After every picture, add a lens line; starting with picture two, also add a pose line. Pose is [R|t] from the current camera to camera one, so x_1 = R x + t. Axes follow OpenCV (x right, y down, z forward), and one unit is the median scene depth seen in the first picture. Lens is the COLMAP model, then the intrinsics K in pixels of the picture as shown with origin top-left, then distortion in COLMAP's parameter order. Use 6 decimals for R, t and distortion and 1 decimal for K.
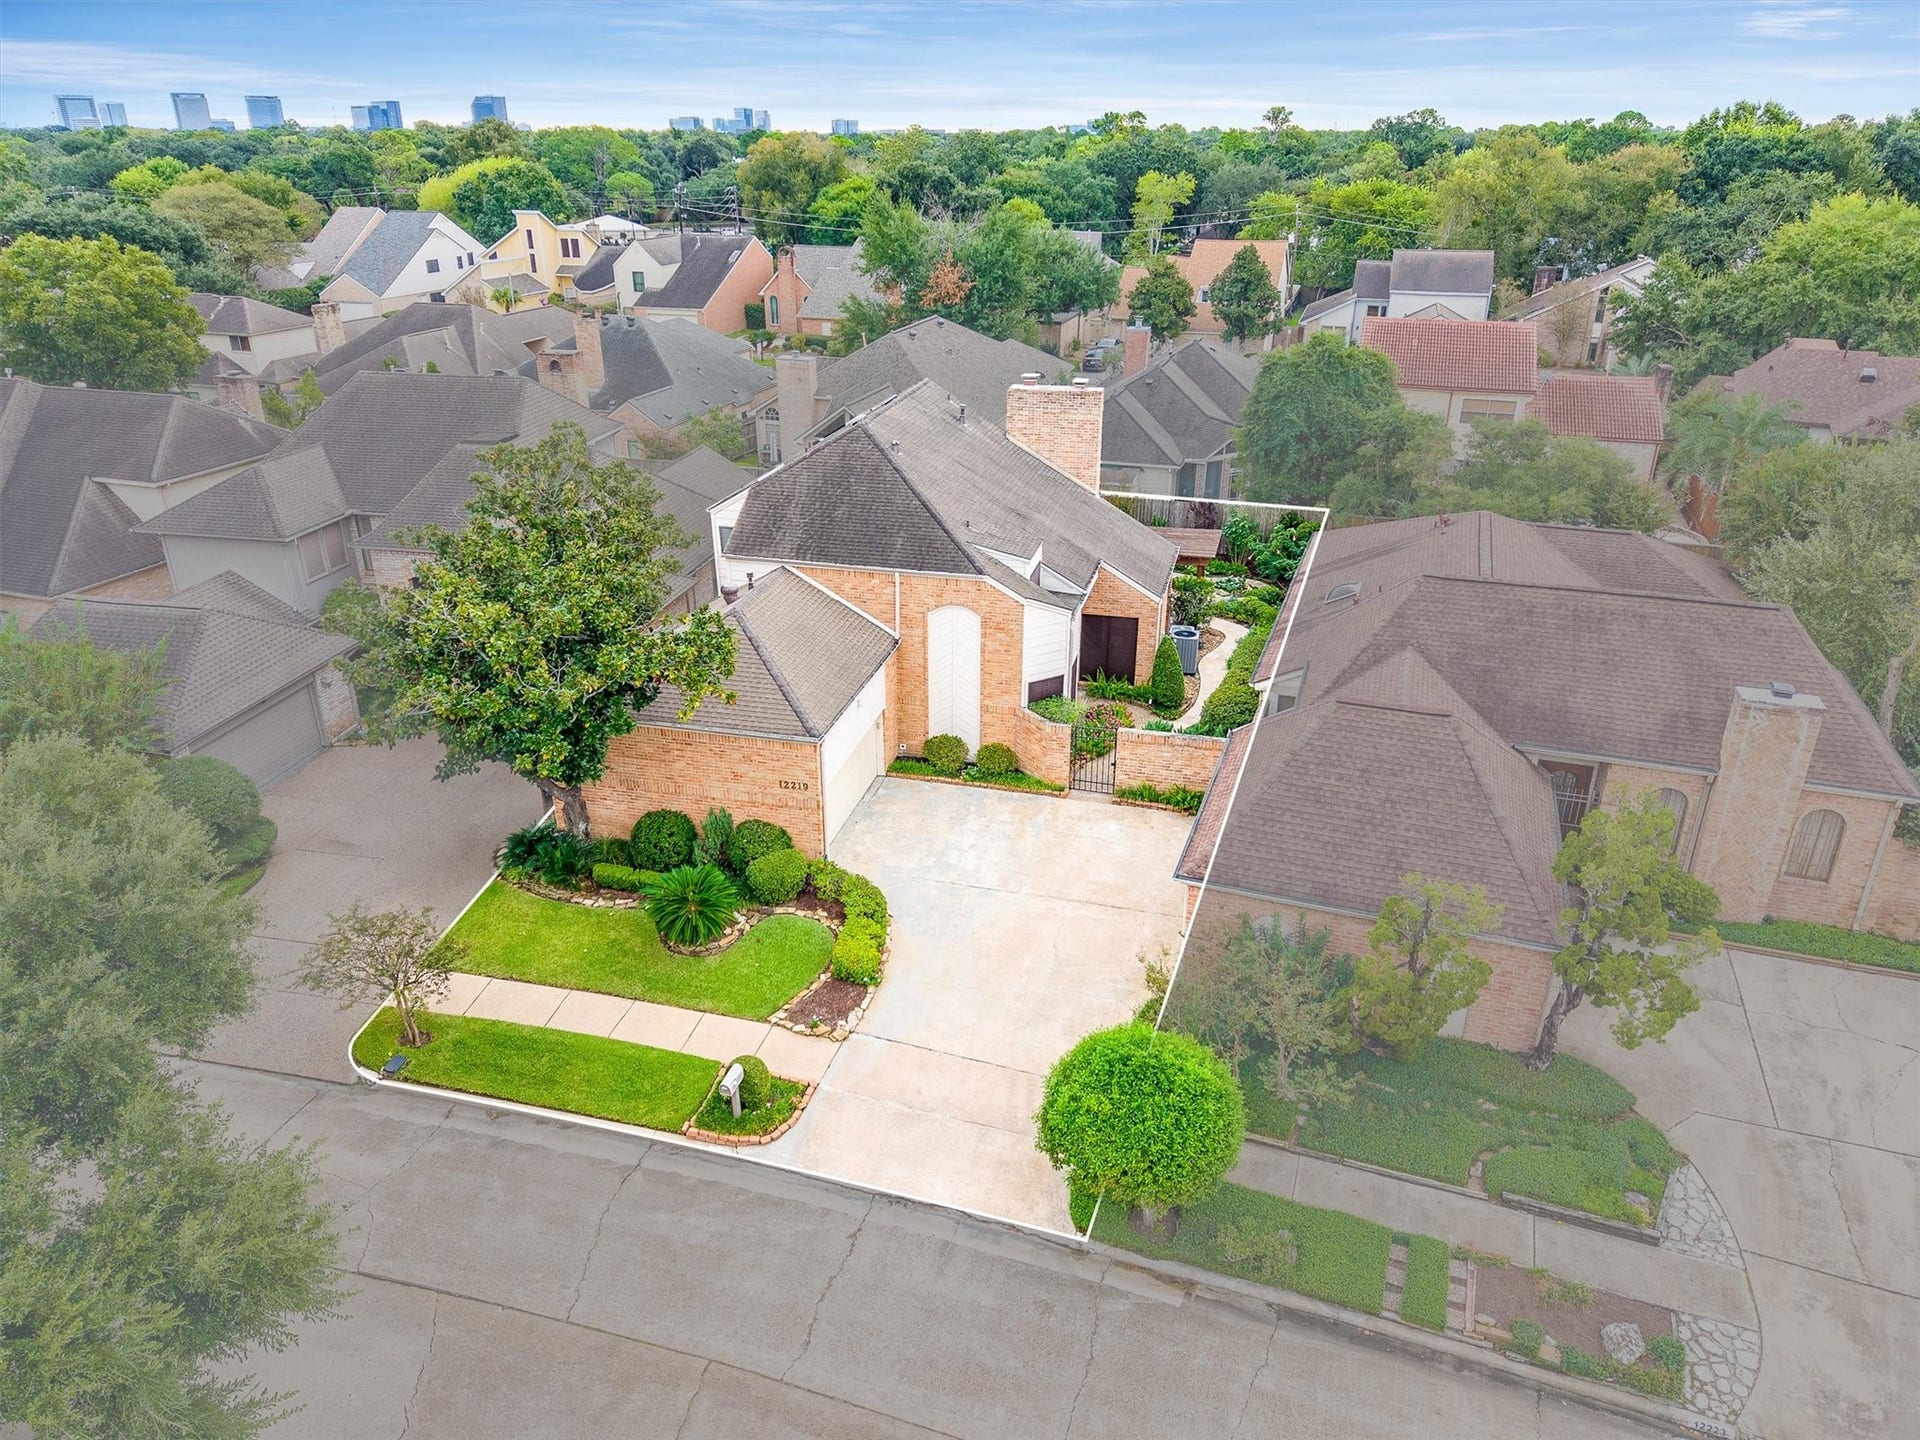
lens RADIAL K [[1388.5, 0, 960.0], [0, 1388.5, 720.0], [0, 0, 1]] dist [0.061208, -0.143678]
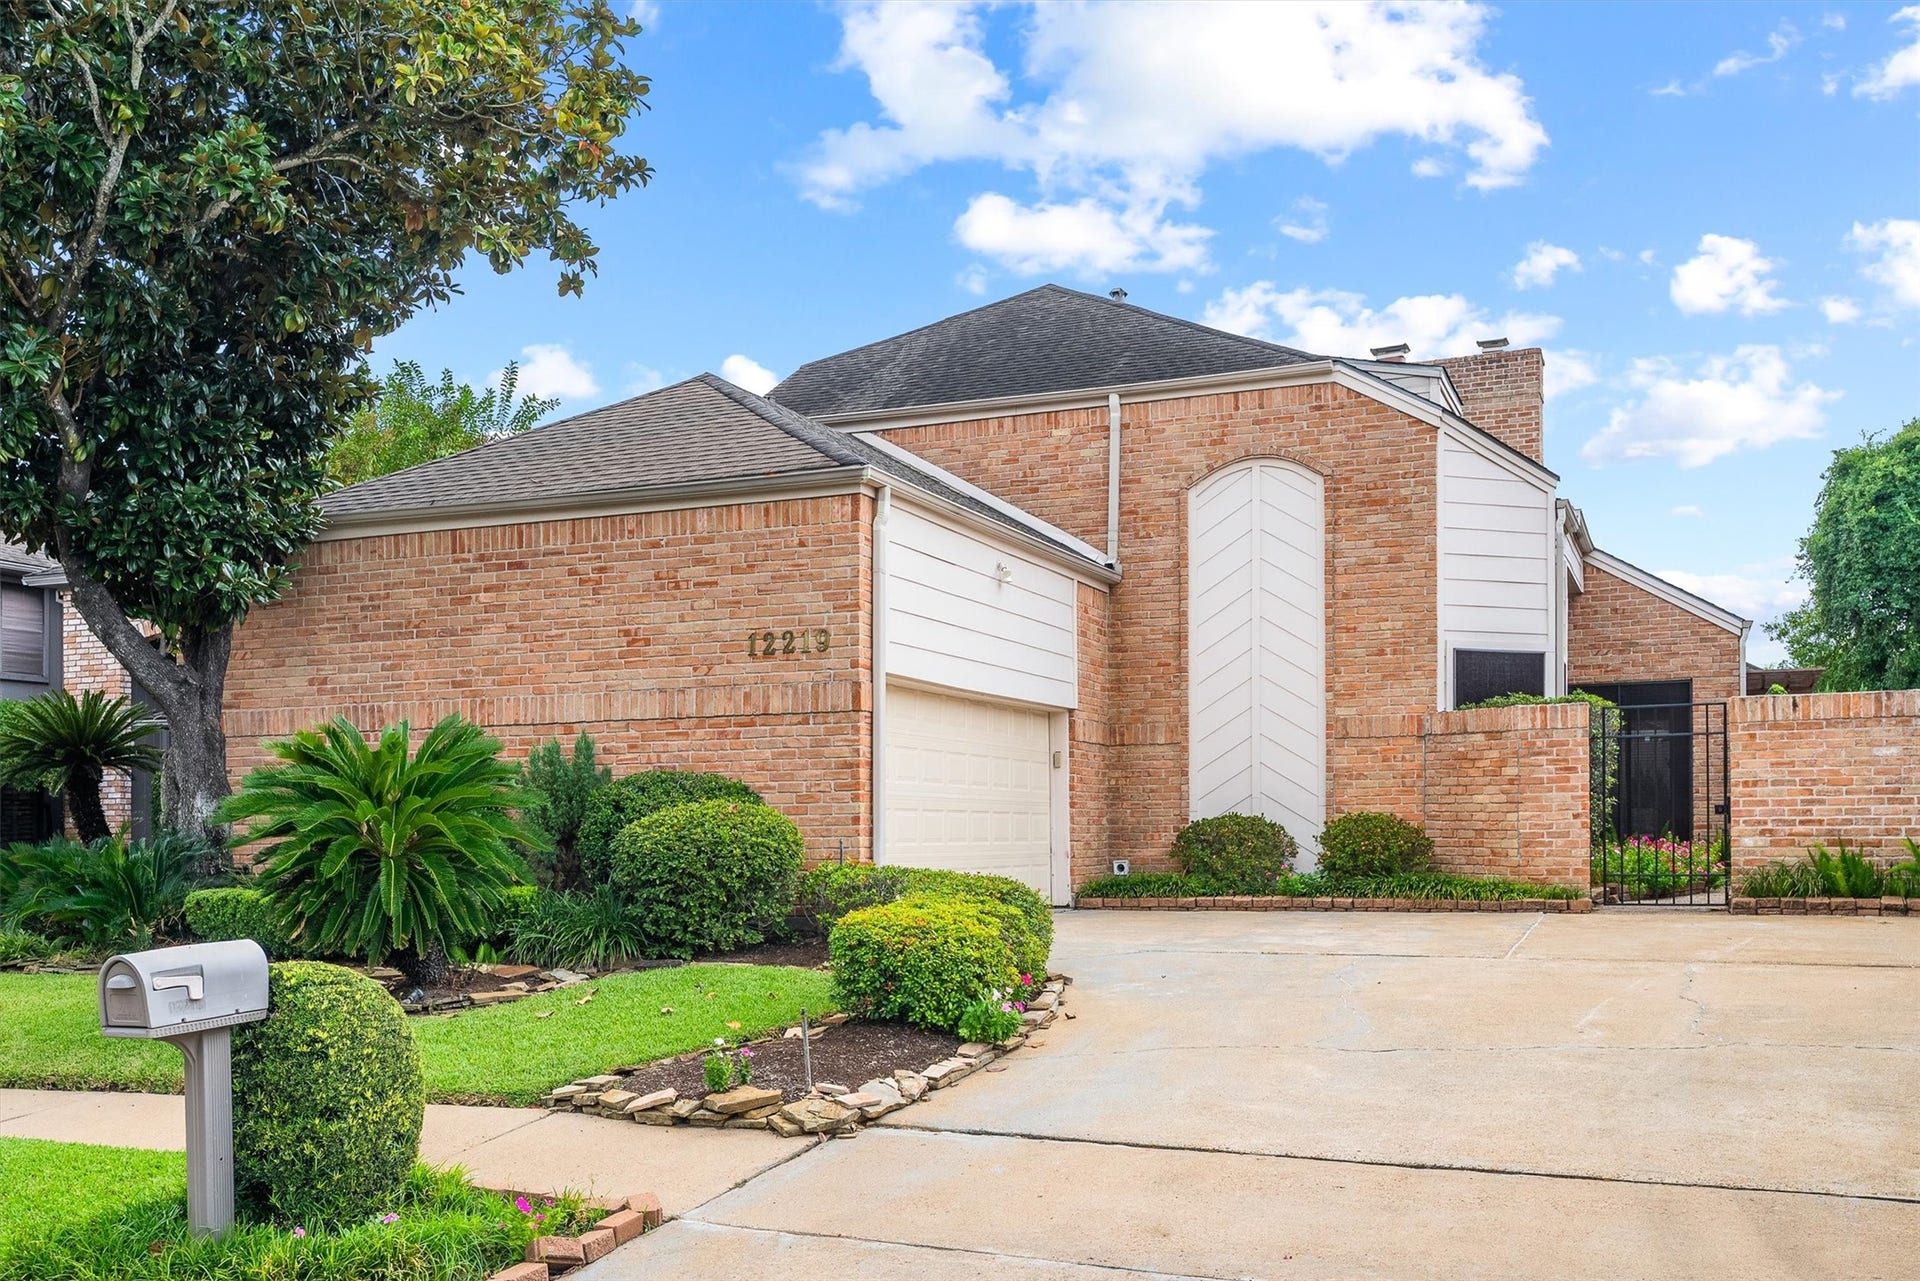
lens RADIAL K [[1884.6, 0, 935.0], [0, 1884.6, 796.1], [0, 0, 1]] dist [0.003593, 0.007125]
pose [[0.987535, -0.010612, -0.157039, -0.011078], [-0.059771, 0.897702, -0.436530, 0.250485], [0.145606, 0.440475, 0.885878, 0.549776]]
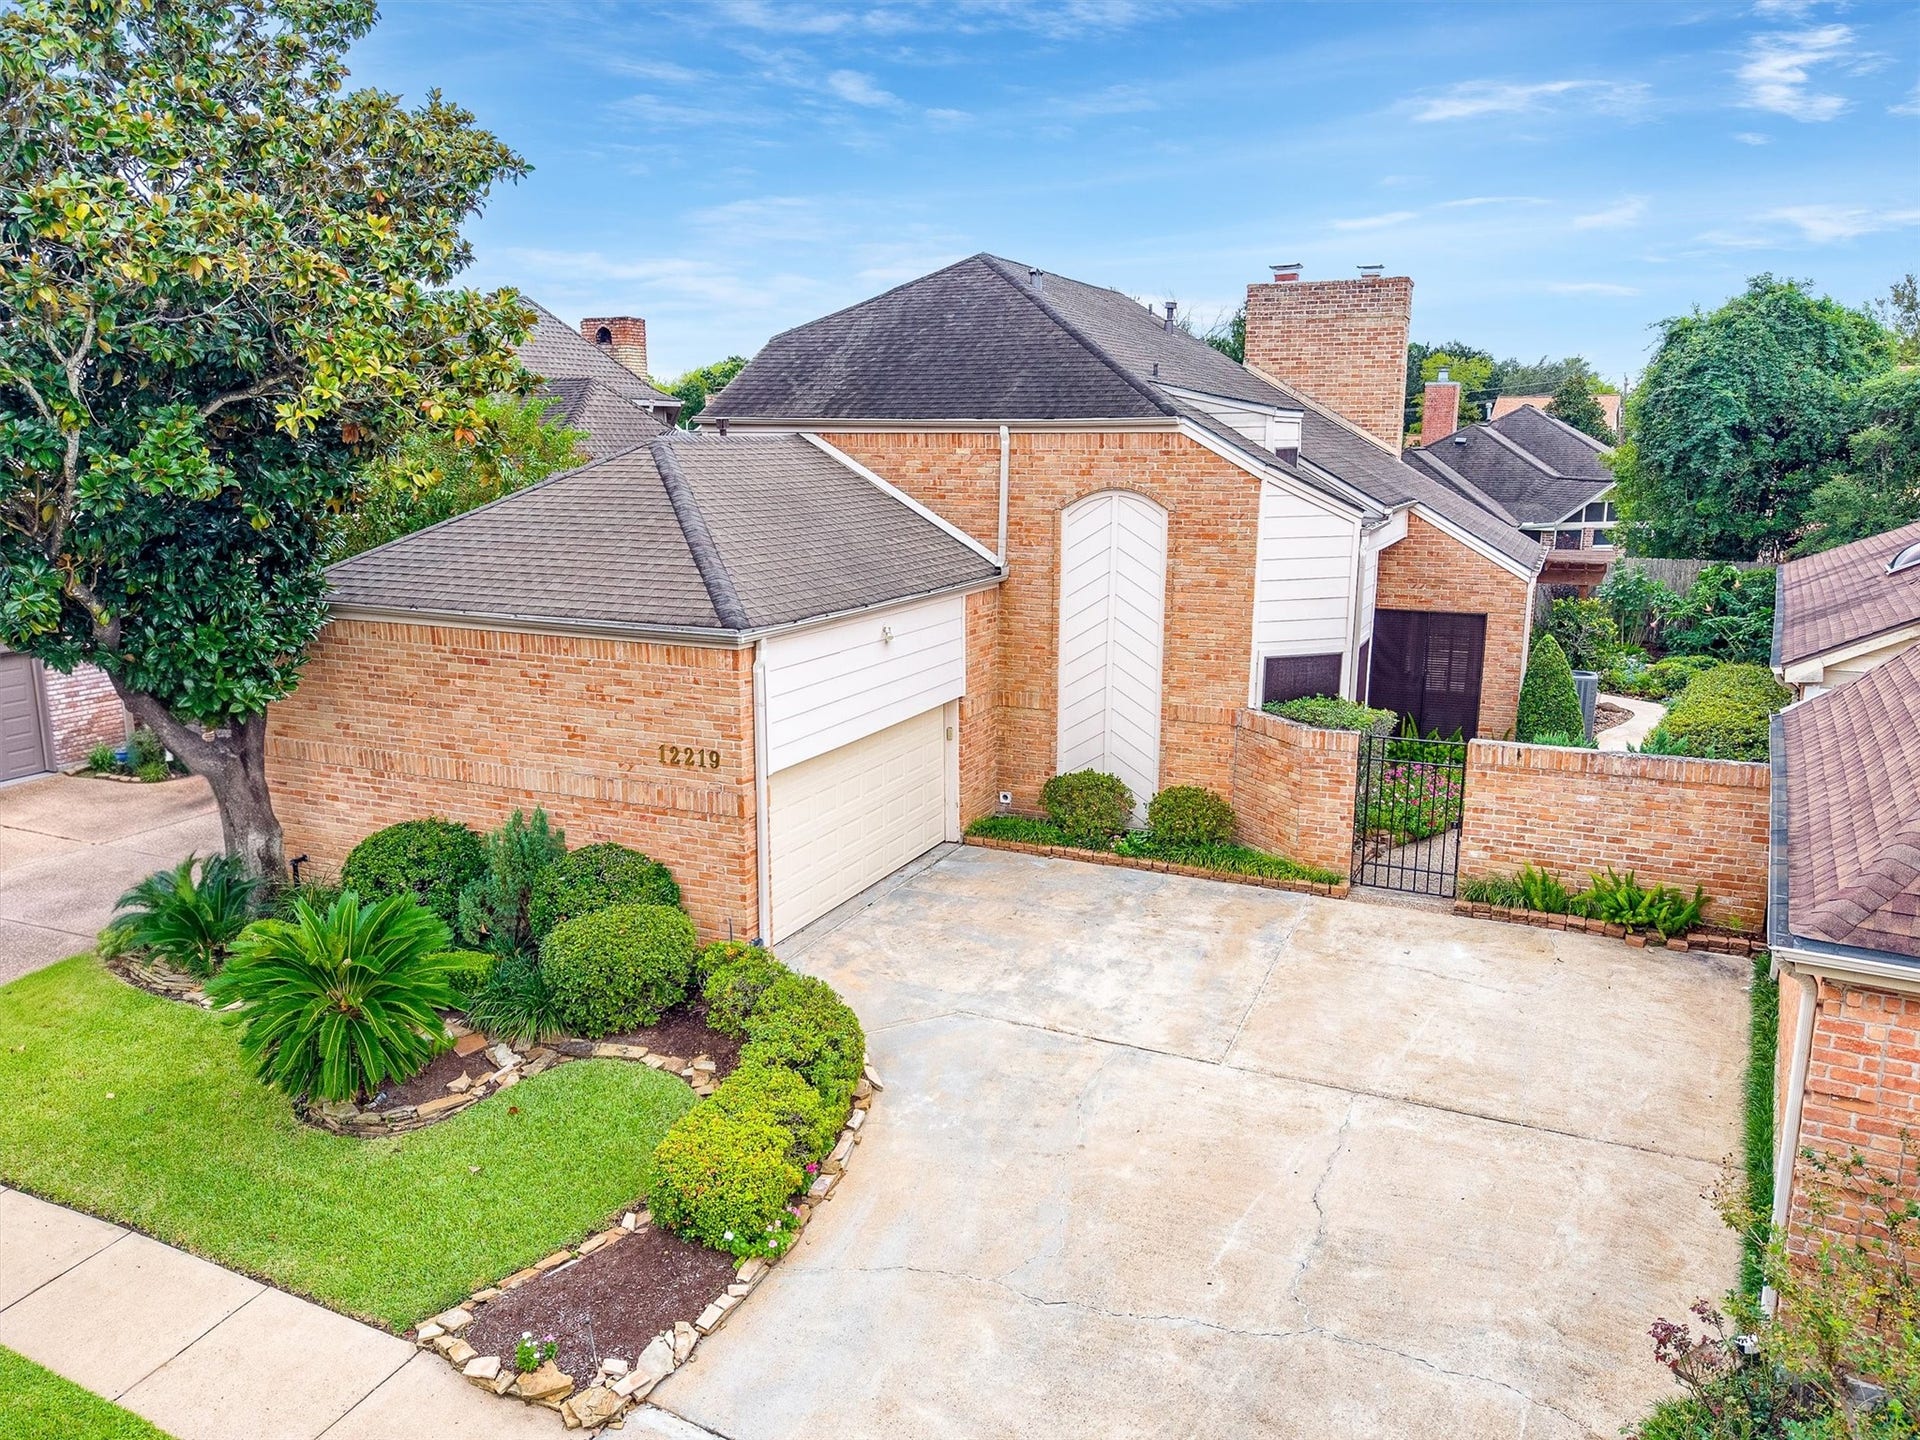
lens RADIAL K [[1388.5, 0, 960.0], [0, 1388.5, 720.0], [0, 0, 1]] dist [0.061208, -0.143678]
pose [[0.982946, 0.037722, -0.179985, 0.033992], [-0.078034, 0.971806, -0.222494, 0.111524], [0.166518, 0.232744, 0.958176, 0.540493]]
